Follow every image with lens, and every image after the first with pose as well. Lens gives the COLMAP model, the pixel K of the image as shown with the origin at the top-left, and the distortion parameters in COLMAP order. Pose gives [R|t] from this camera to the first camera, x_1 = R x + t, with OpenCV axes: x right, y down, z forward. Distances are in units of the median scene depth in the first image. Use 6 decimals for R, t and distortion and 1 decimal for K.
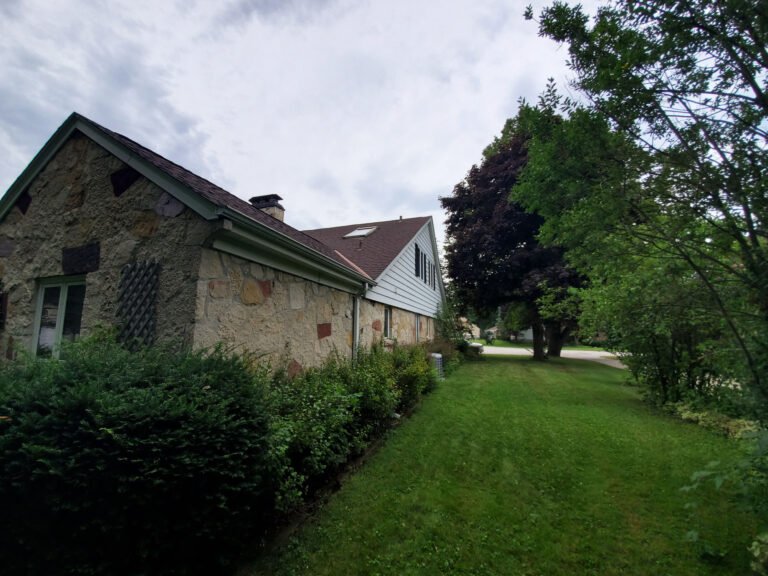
lens RADIAL K [[304.7, 0, 382.1], [0, 304.7, 290.6], [0, 0, 1]] dist [0.011536, -0.014864]
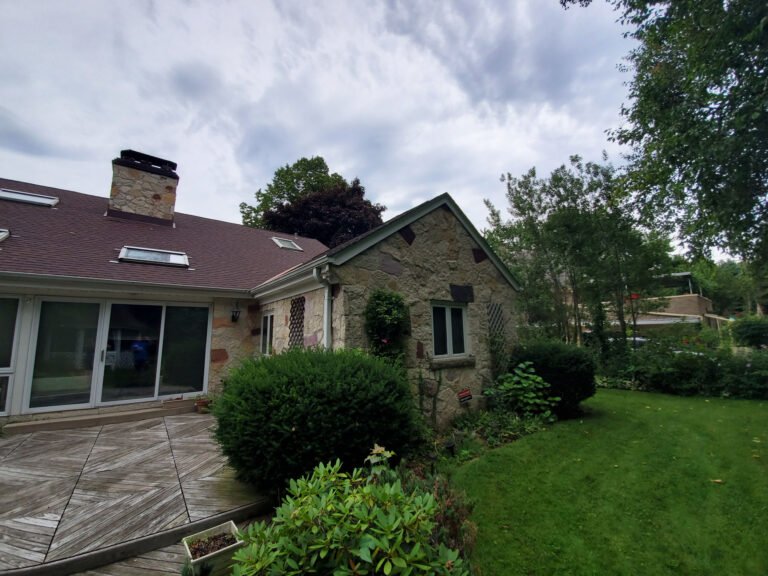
lens RADIAL K [[304.7, 0, 382.1], [0, 304.7, 290.6], [0, 0, 1]] dist [0.011536, -0.014864]
pose [[0.539562, 0.110963, 0.834602, -2.471236], [-0.100592, 0.992673, -0.066948, 0.037645], [-0.835915, -0.047832, 0.546770, 0.408991]]
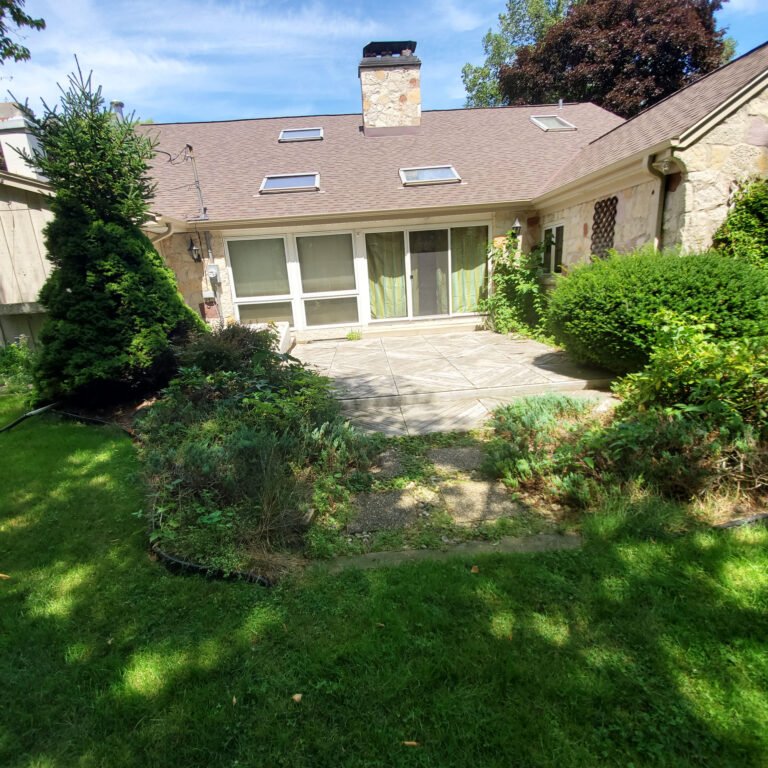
lens RADIAL K [[406.3, 0, 379.8], [0, 406.3, 386.4], [0, 0, 1]] dist [0.017069, -0.019028]
pose [[0.919907, -0.165959, 0.355288, -3.012206], [0.017122, 0.922164, 0.386420, 0.059263], [-0.391763, -0.349387, 0.851146, 0.241083]]
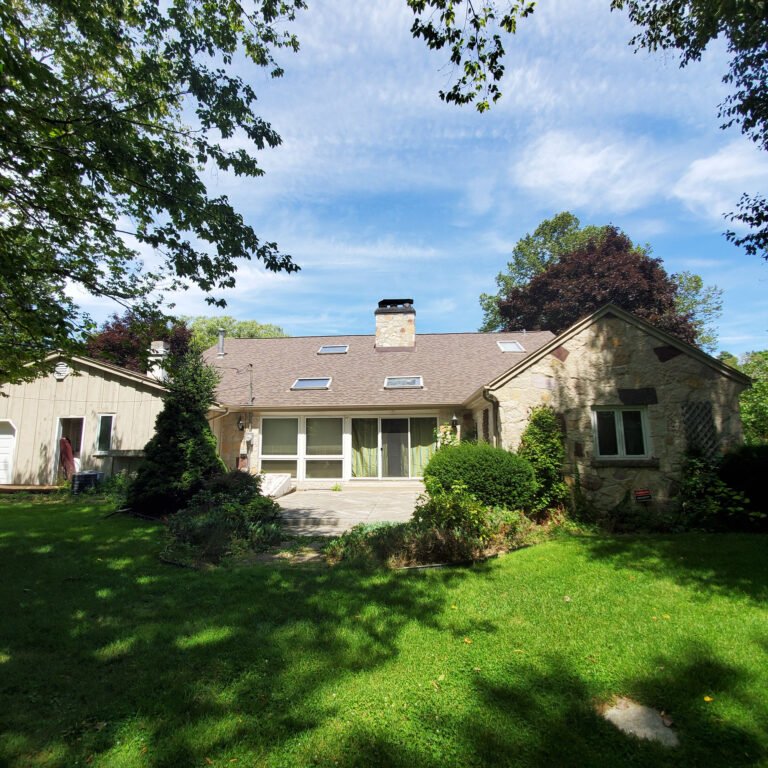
lens RADIAL K [[406.5, 0, 384.0], [0, 406.5, 384.0], [0, 0, 1]] dist [-0.002526, 0.000489]
pose [[0.965373, 0.025927, 0.259583, -2.769675], [-0.024608, 0.999662, -0.008331, -0.109193], [-0.259712, 0.001654, 0.965685, -0.793059]]
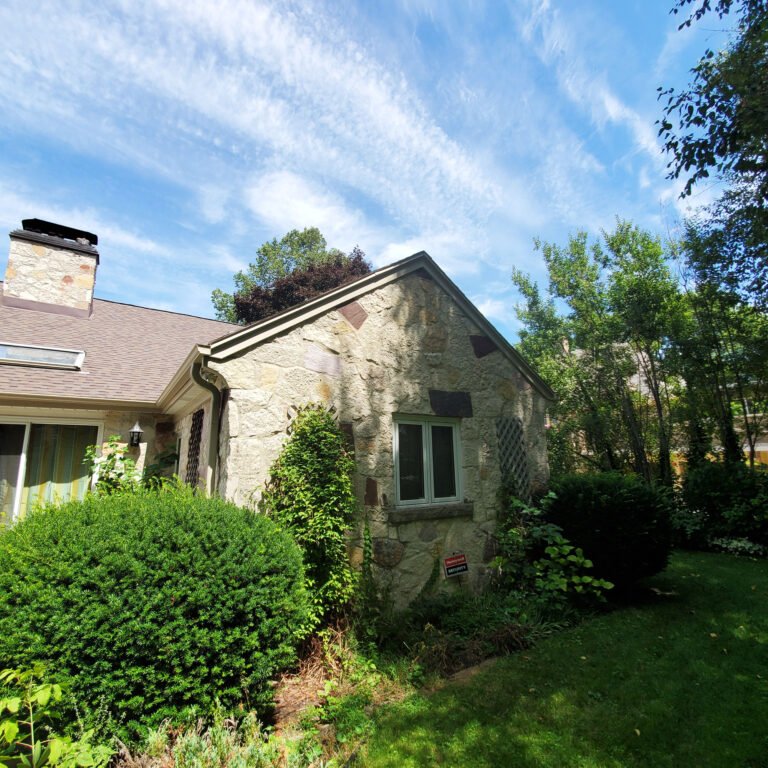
lens RADIAL K [[398.5, 0, 381.4], [0, 398.5, 394.3], [0, 0, 1]] dist [0.015725, -0.015360]
pose [[0.603855, 0.126336, 0.787018, -2.129043], [-0.099637, 0.991579, -0.082725, 0.008415], [-0.790842, -0.028462, 0.611358, 0.292477]]
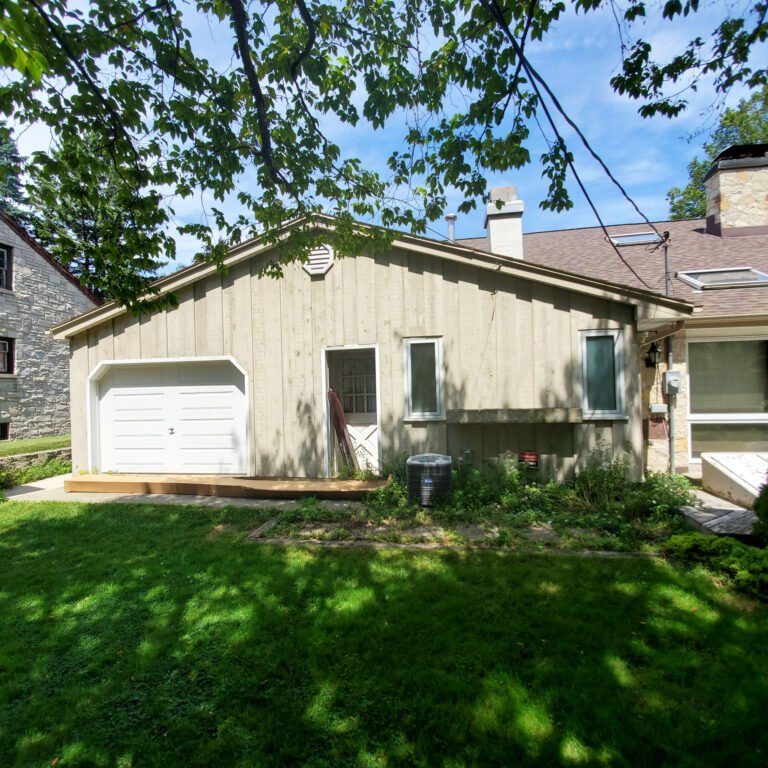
lens RADIAL K [[403.6, 0, 383.3], [0, 403.6, 390.2], [0, 0, 1]] dist [0.013486, -0.014386]
pose [[0.985468, -0.031778, 0.166865, -4.391366], [0.008995, 0.990730, 0.135551, 0.125844], [-0.169626, -0.132080, 0.976618, 1.221368]]
